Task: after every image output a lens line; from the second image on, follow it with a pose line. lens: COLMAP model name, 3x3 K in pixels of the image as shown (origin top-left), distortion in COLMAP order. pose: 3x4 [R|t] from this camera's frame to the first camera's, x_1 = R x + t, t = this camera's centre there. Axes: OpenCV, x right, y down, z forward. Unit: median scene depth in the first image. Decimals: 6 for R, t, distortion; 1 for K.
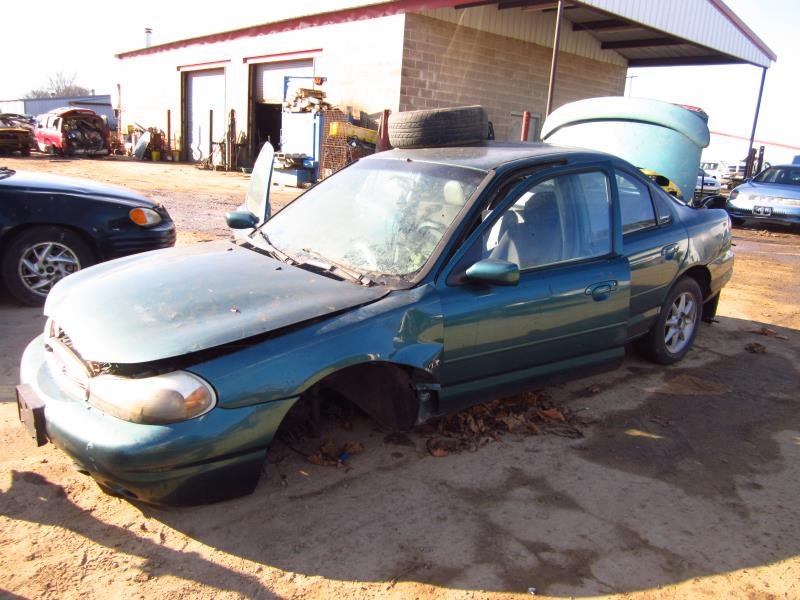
lens RADIAL K [[657.6, 0, 400.3], [0, 657.6, 300.5], [0, 0, 1]] dist [-0.038154, 0.000276]
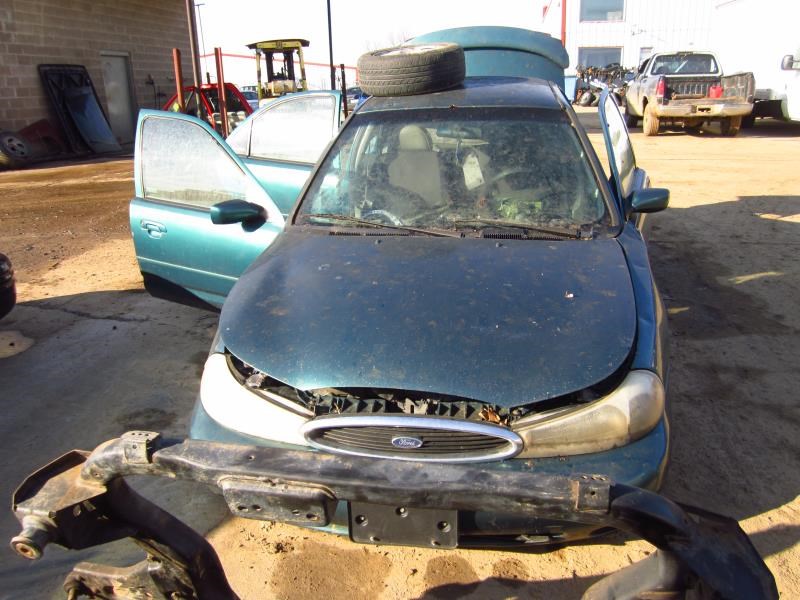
lens RADIAL K [[657.6, 0, 400.0], [0, 657.6, 300.3], [0, 0, 1]] dist [-0.038154, 0.000276]
pose [[0.764759, -0.286369, 0.577180, -0.138652], [0.229281, 0.958119, 0.171577, -0.026994], [-0.602141, 0.001121, 0.798389, 0.064854]]
